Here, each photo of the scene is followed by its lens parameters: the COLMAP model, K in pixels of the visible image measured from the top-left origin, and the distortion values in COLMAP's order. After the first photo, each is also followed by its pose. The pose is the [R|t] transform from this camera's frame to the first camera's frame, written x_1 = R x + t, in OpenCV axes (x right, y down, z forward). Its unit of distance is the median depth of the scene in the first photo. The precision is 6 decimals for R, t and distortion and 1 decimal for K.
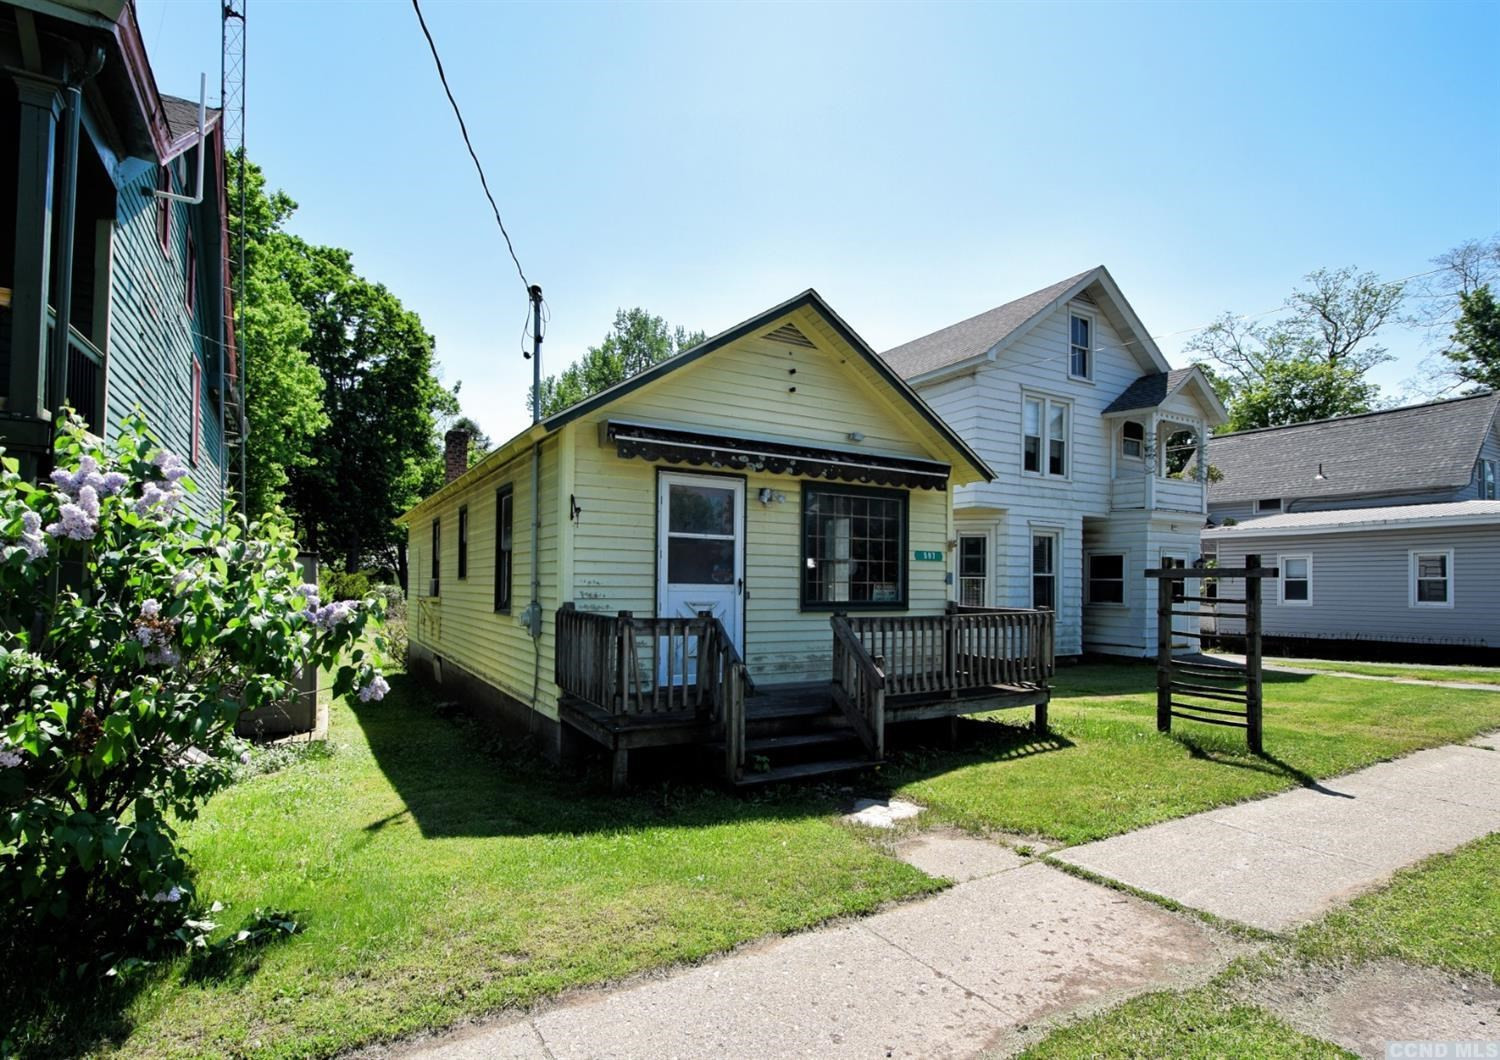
lens RADIAL K [[752.0, 0, 734.7], [0, 752.0, 573.4], [0, 0, 1]] dist [0.020770, -0.019485]
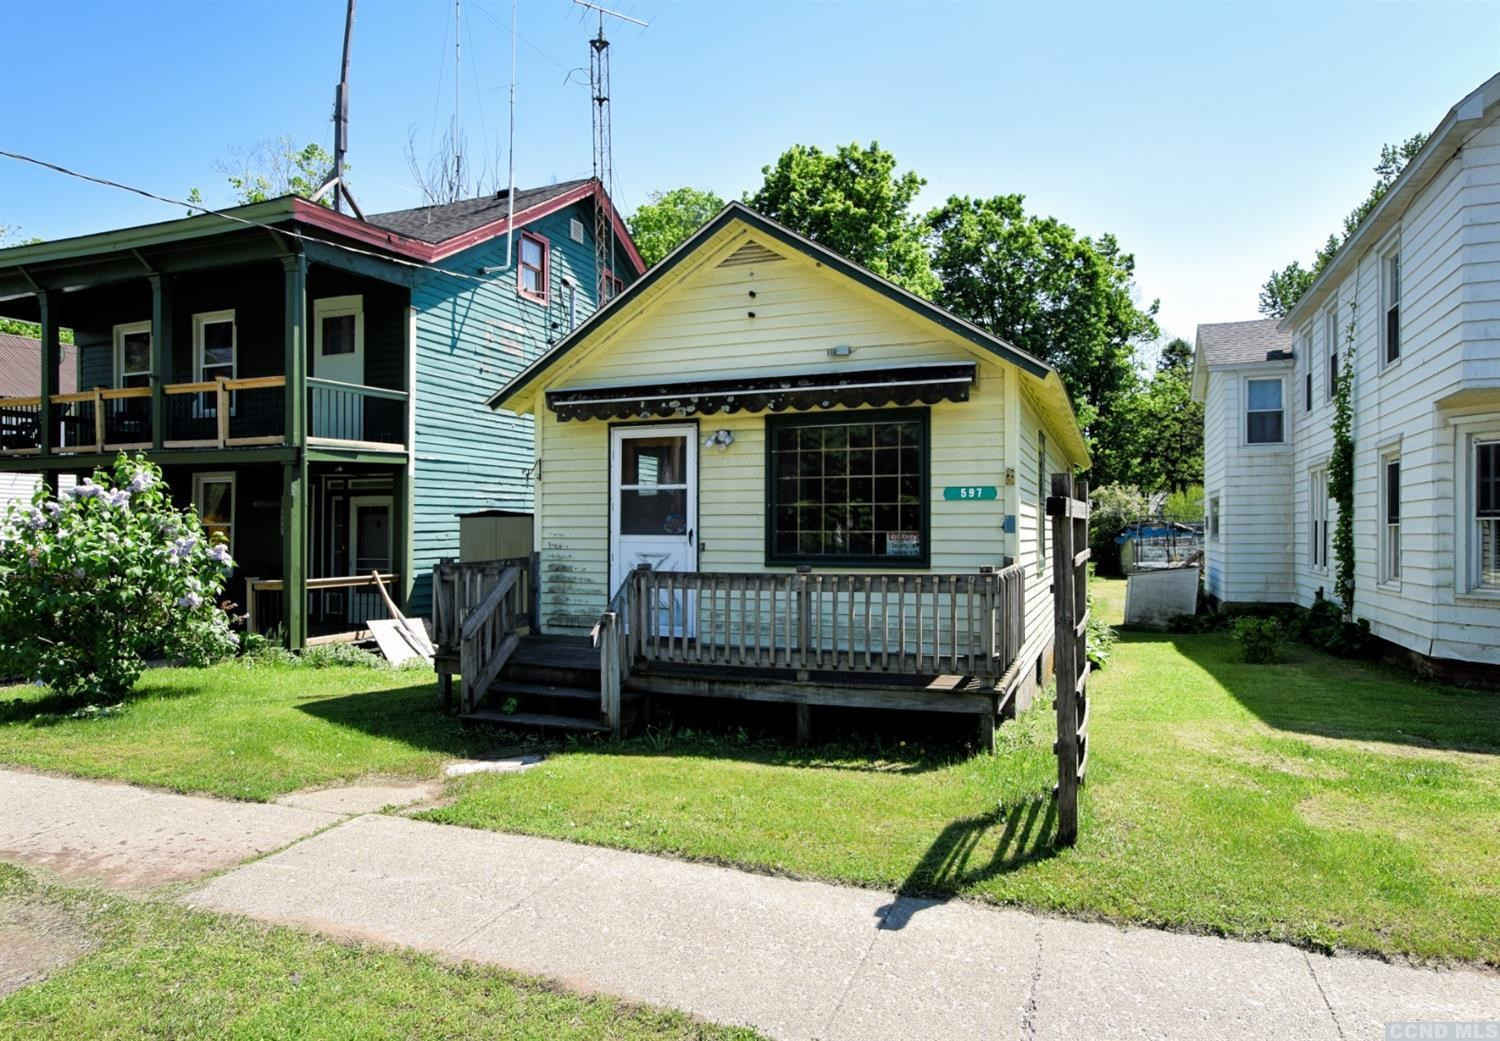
lens RADIAL K [[854.5, 0, 788.8], [0, 854.5, 524.2], [0, 0, 1]] dist [0.000128, 0.000528]
pose [[0.628836, -0.016219, -0.777369, 0.925732], [0.018085, 0.999817, -0.006230, 0.009671], [0.777328, -0.010141, 0.629014, 0.420127]]
